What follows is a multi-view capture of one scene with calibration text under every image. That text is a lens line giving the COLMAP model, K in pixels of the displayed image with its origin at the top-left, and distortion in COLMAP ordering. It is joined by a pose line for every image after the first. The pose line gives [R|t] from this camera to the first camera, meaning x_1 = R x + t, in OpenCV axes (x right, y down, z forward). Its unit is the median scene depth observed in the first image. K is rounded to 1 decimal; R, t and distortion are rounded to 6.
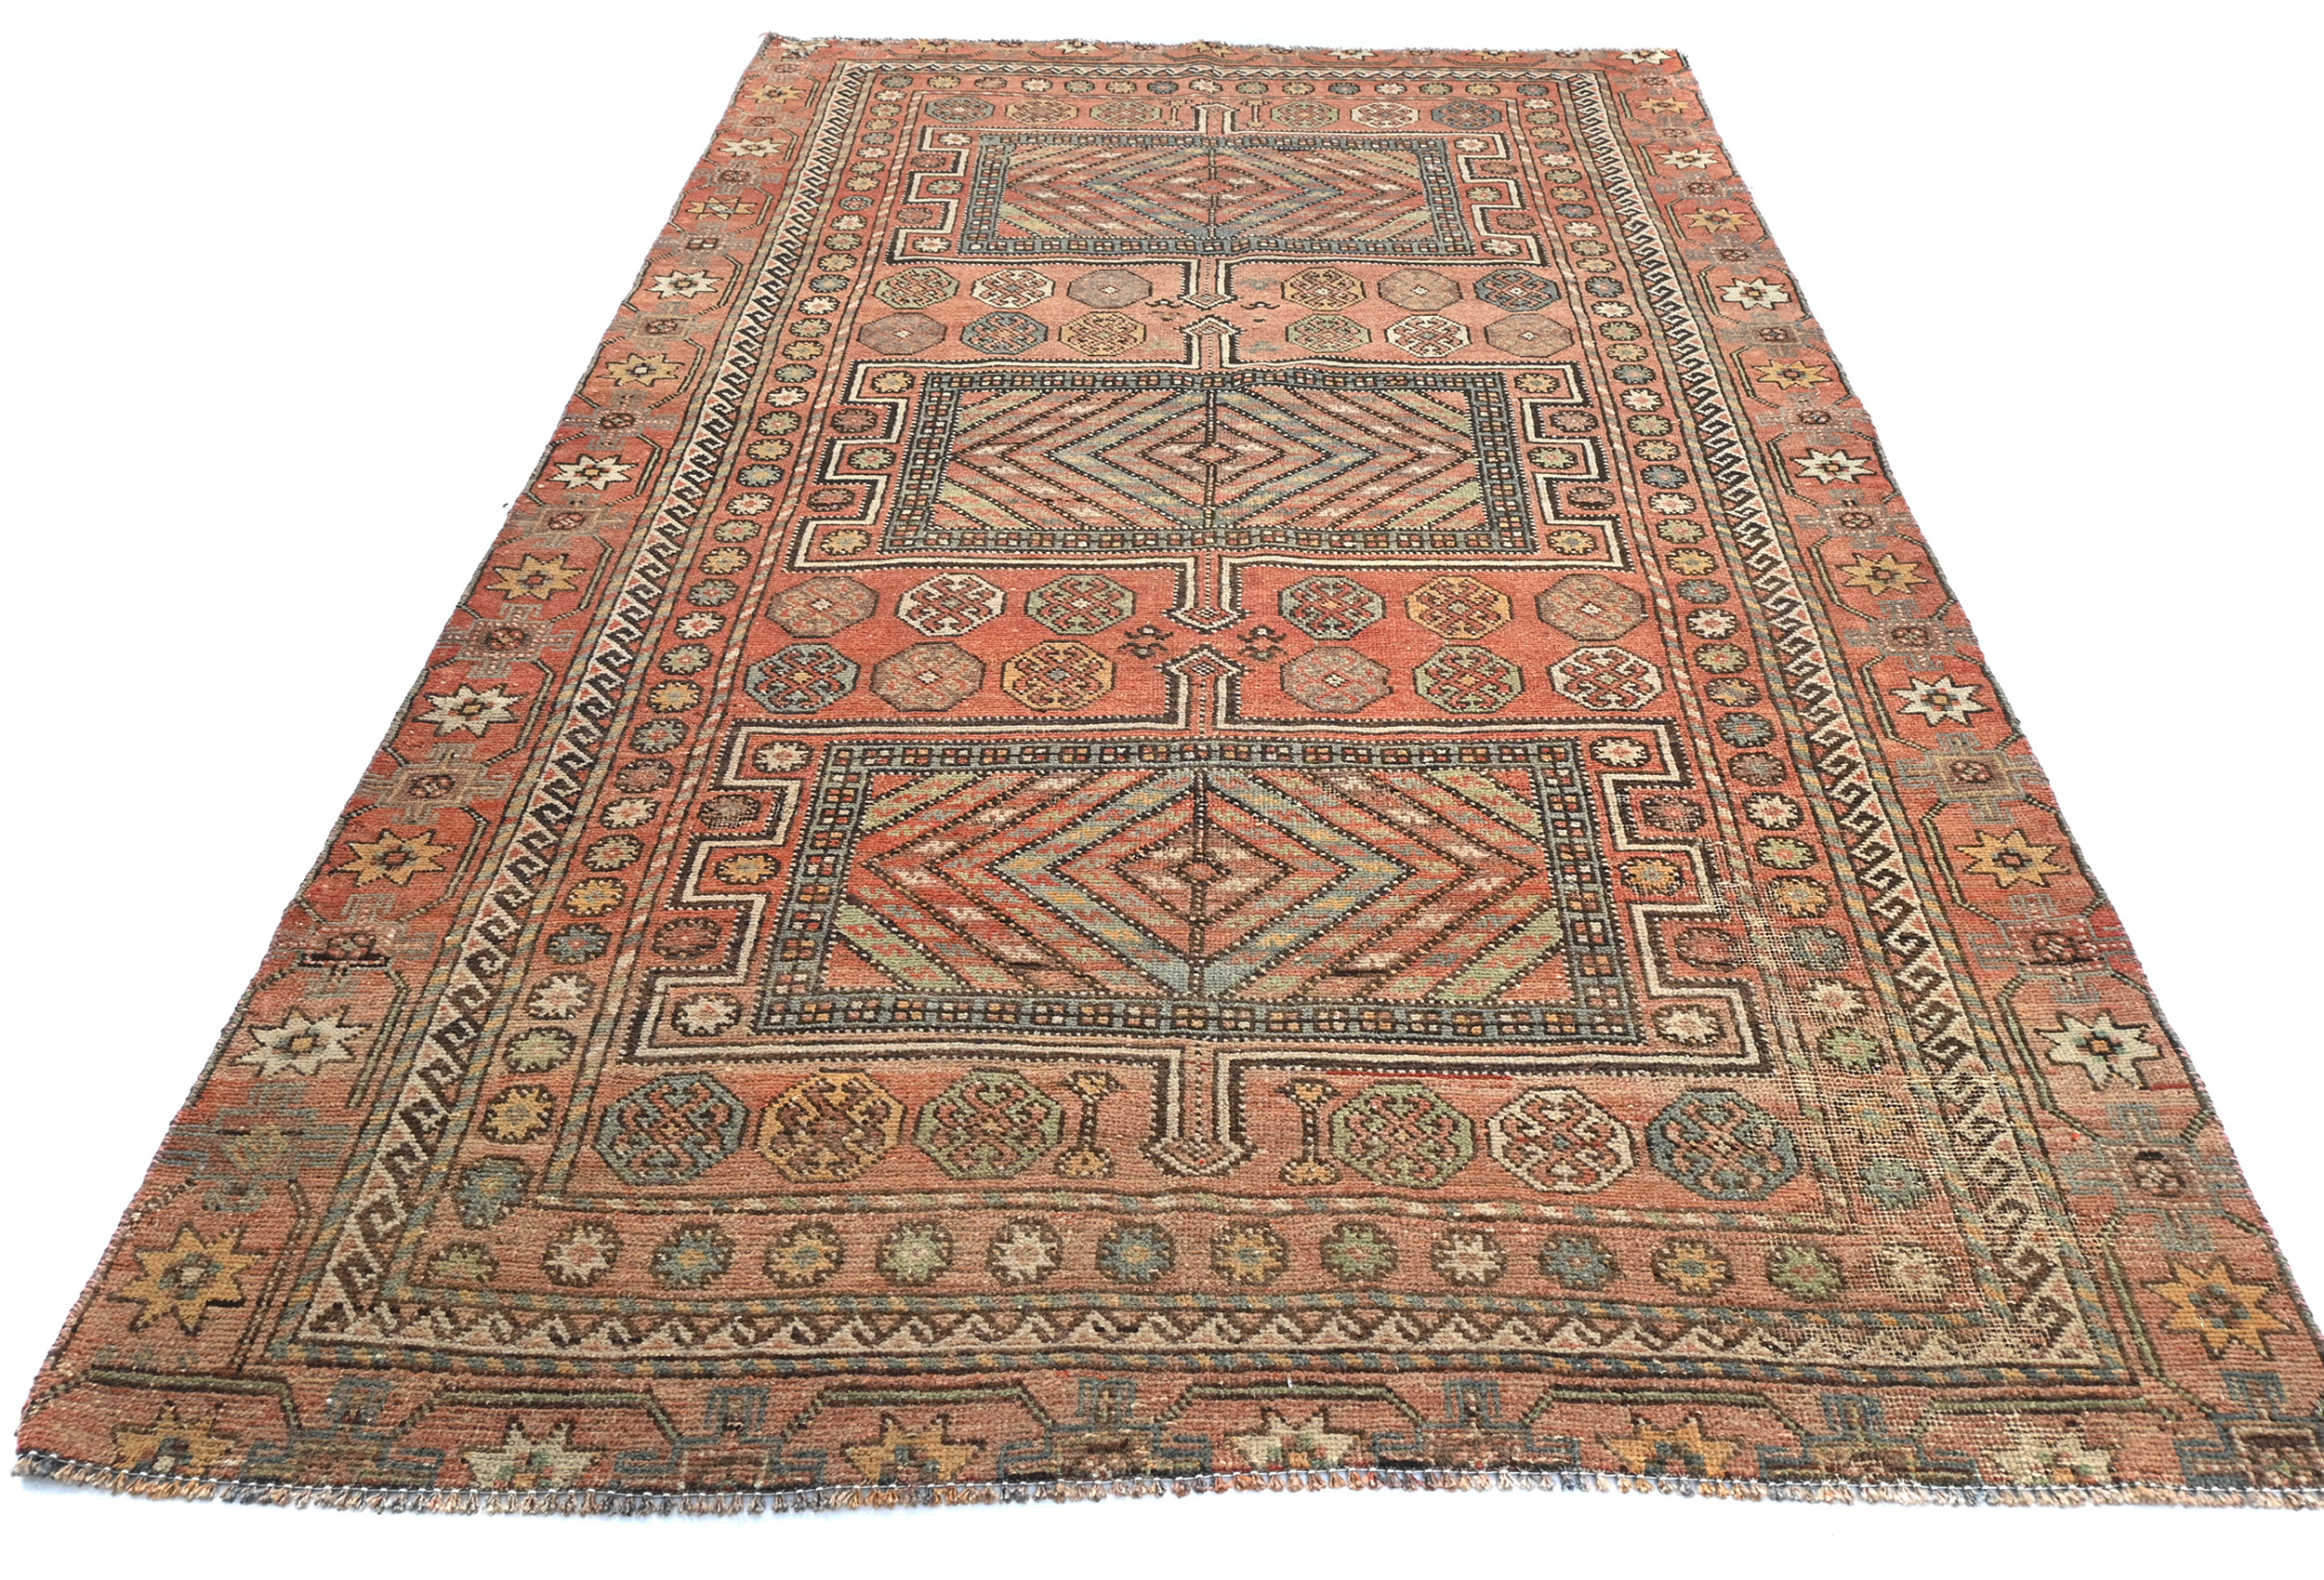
lens RADIAL K [[2145.0, 0, 1162.0], [0, 2145.0, 790.0], [0, 0, 1]] dist [-0.015270, 0.004232]
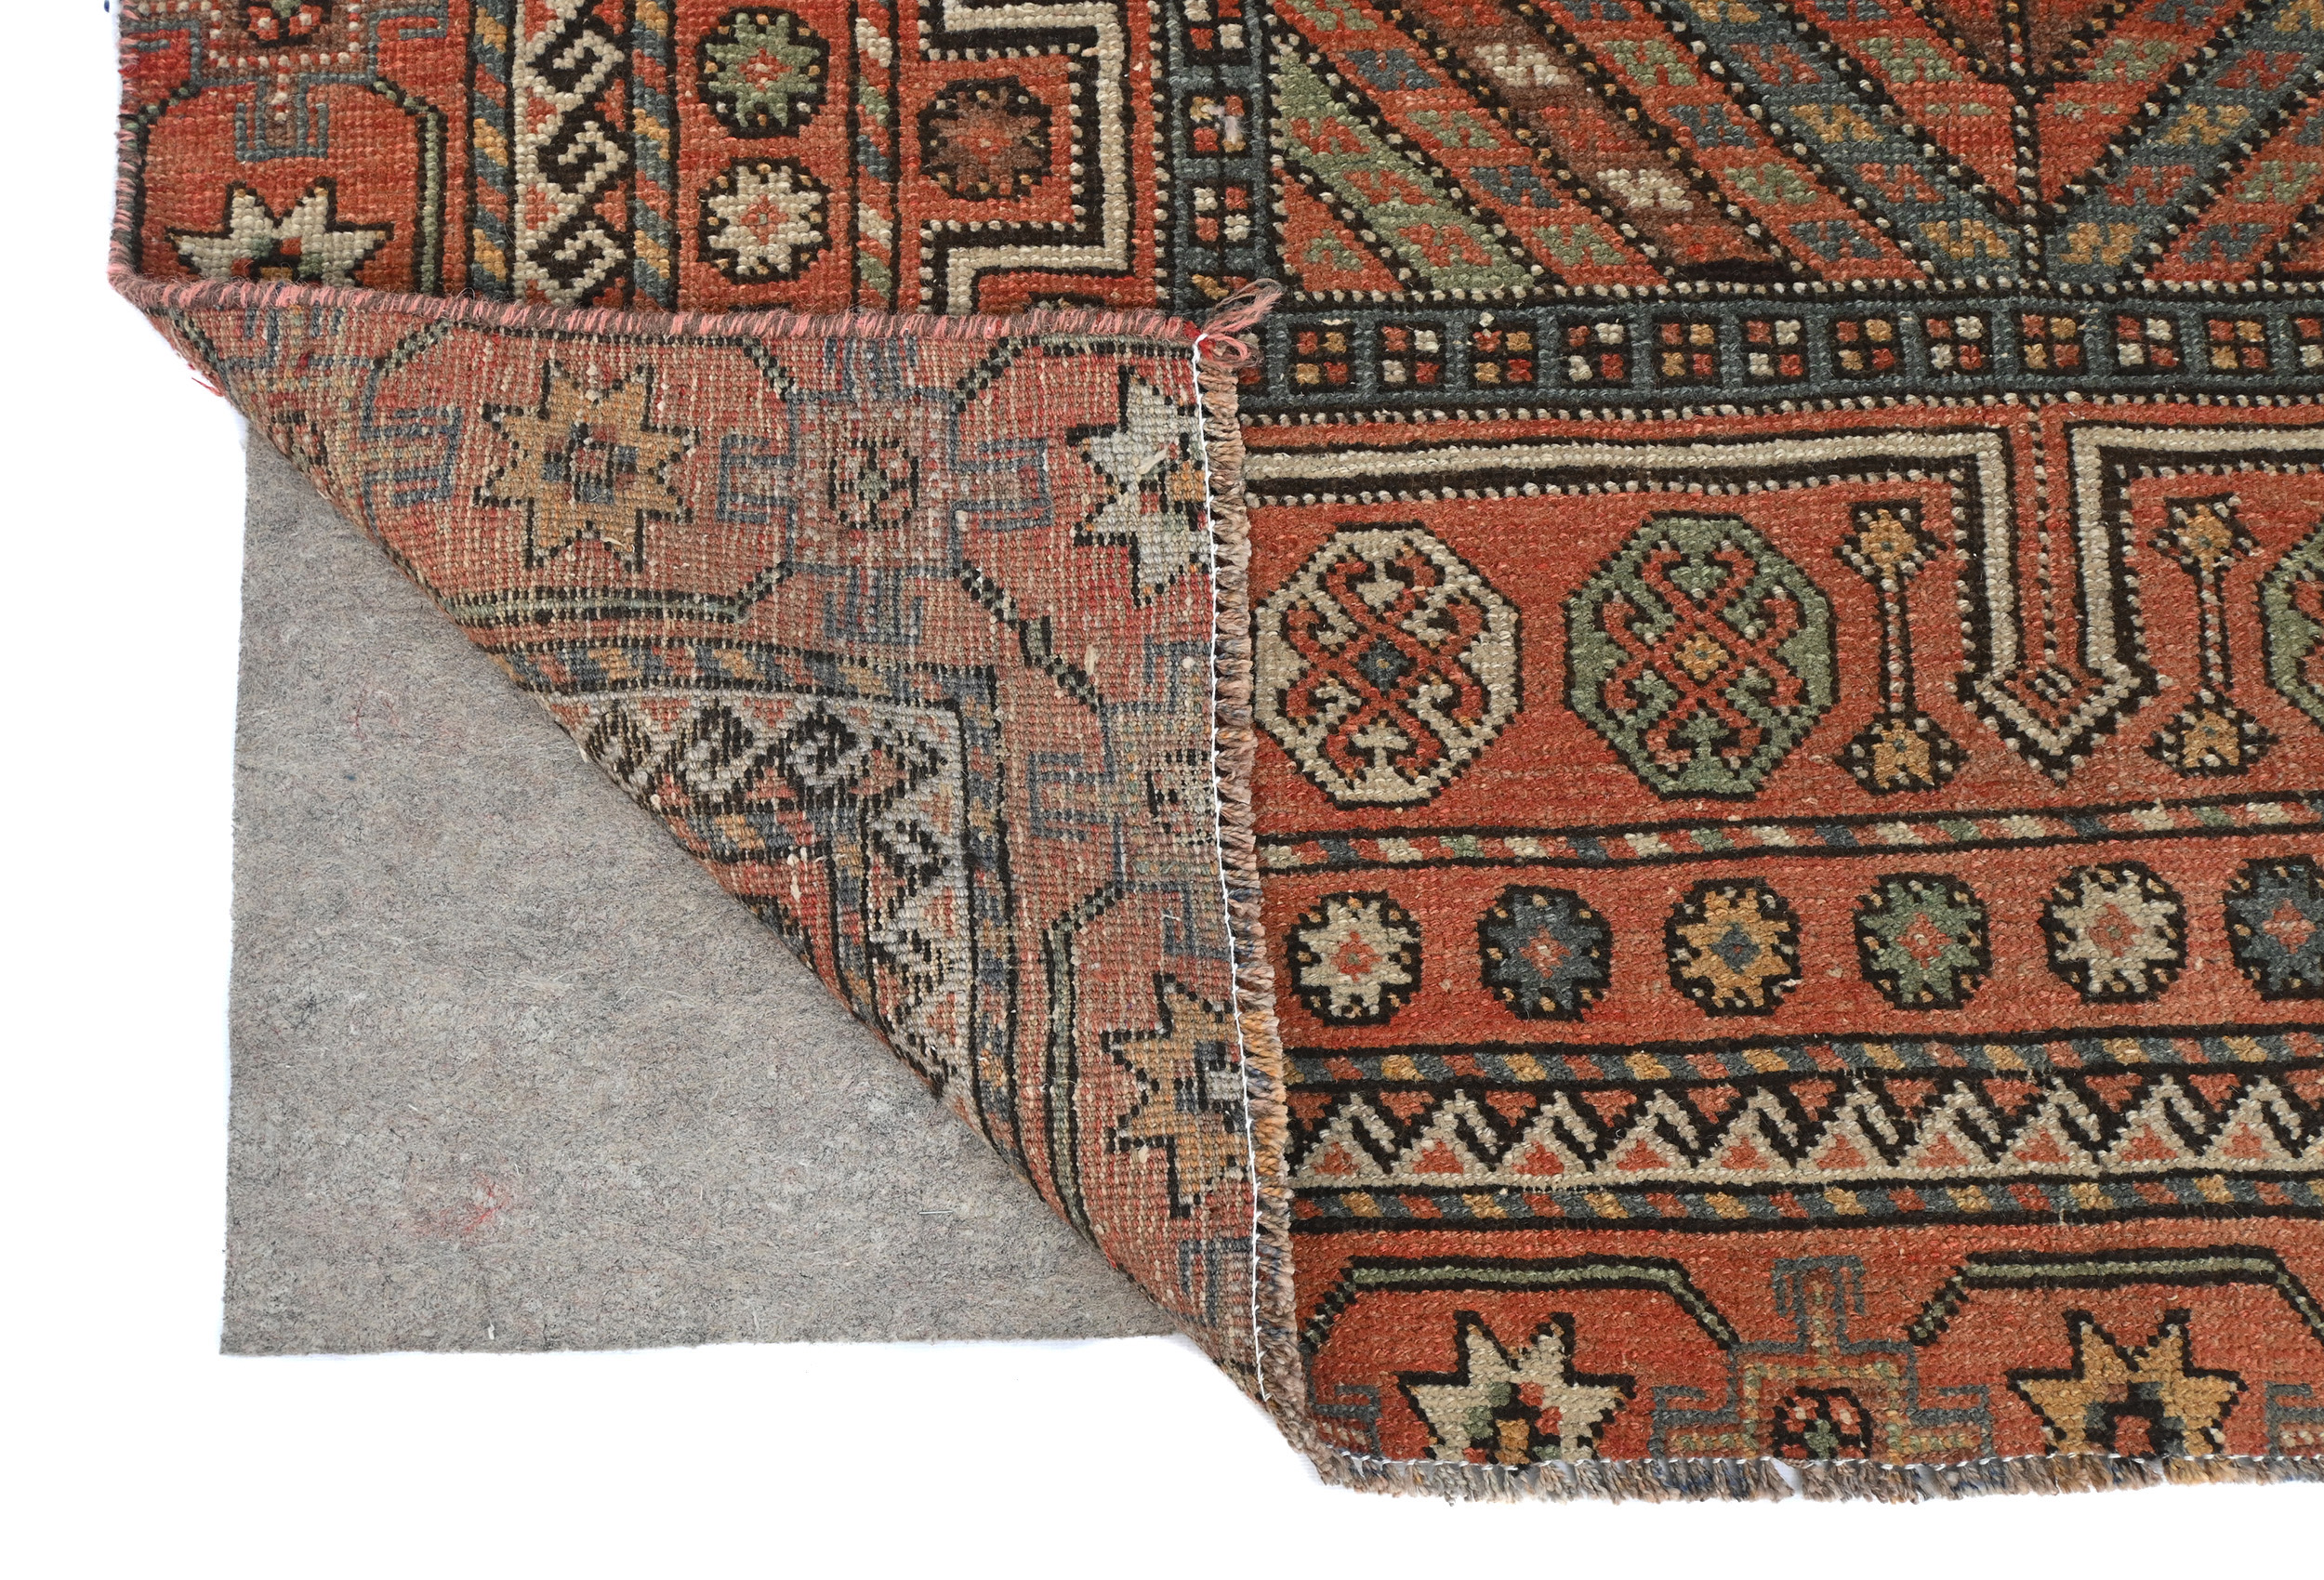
lens RADIAL K [[3003.6, 0, 1162.0], [0, 3003.6, 790.0], [0, 0, 1]] dist [-0.008124, 0.029223]
pose [[-0.998757, 0.048885, -0.009764, 0.196727], [-0.031418, -0.465203, 0.884646, -0.928715], [0.038703, 0.883853, 0.466160, 1.235652]]
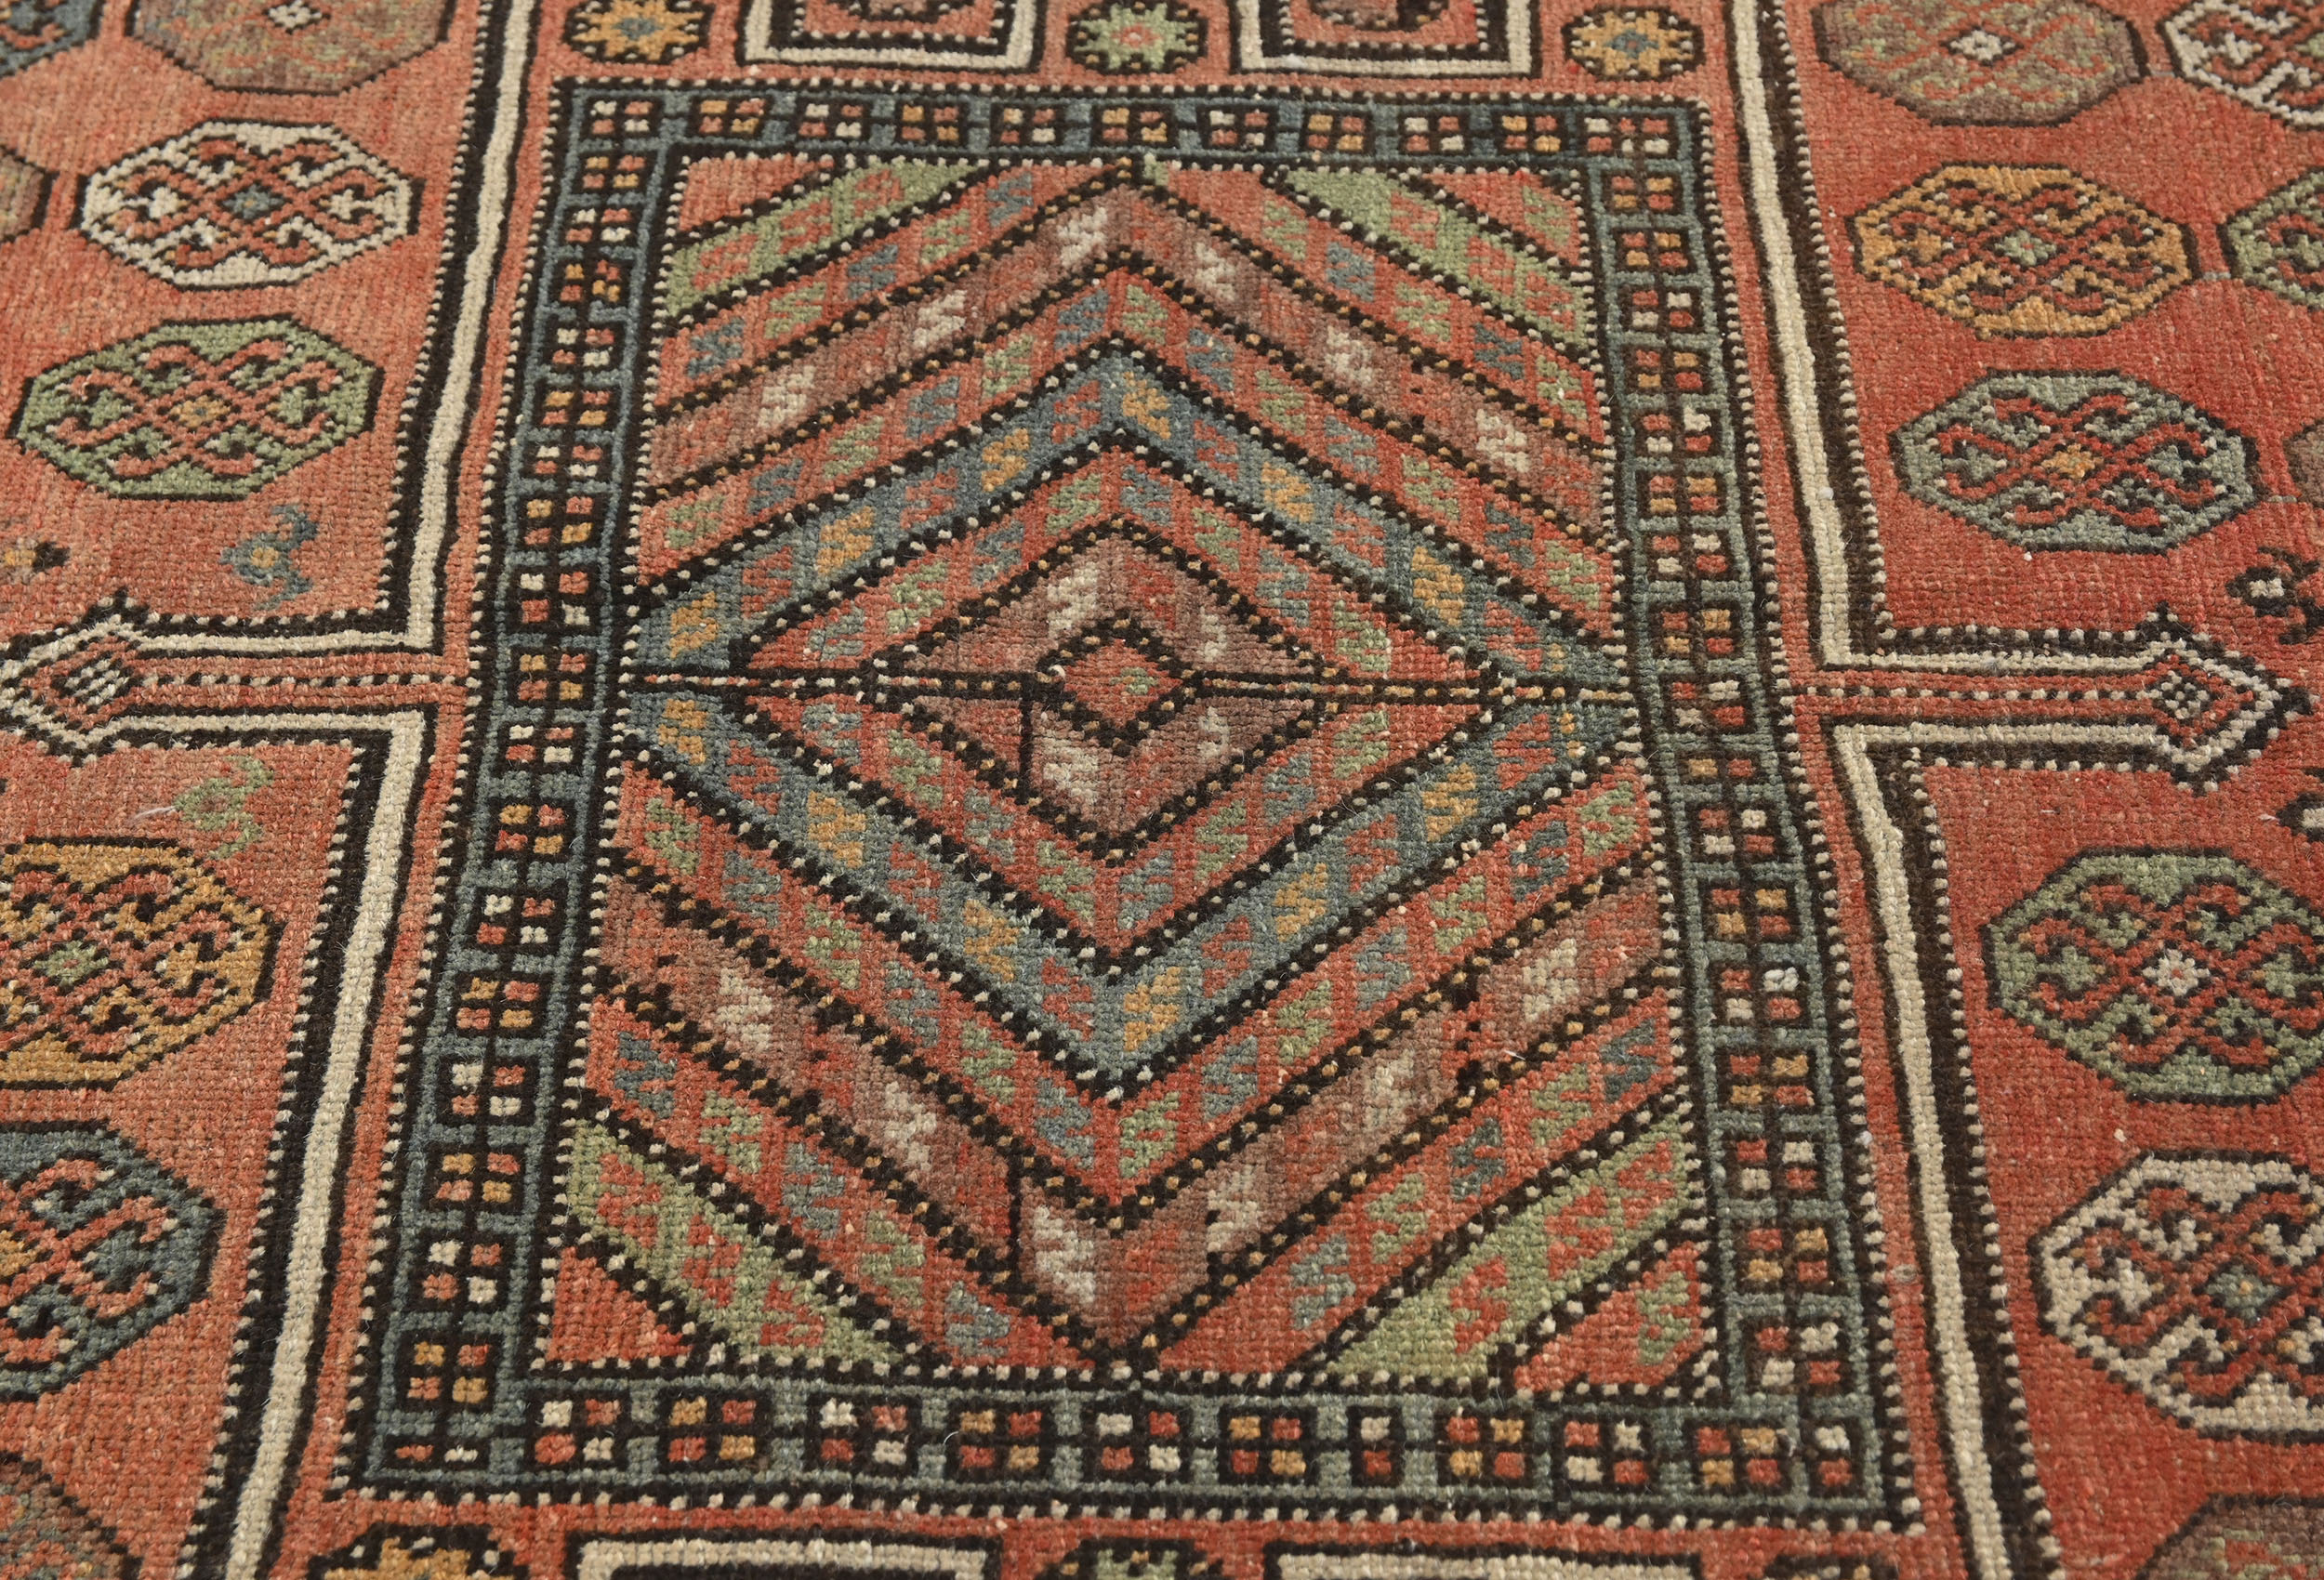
lens RADIAL K [[5102.3, 0, 1162.0], [0, 5102.3, 790.0], [0, 0, 1]] dist [0.026187, -0.151778]
pose [[-0.003714, -0.654168, 0.756340, -0.530547], [0.602907, 0.601954, 0.523598, -0.531620], [-0.797803, 0.457948, 0.392166, 0.785951]]
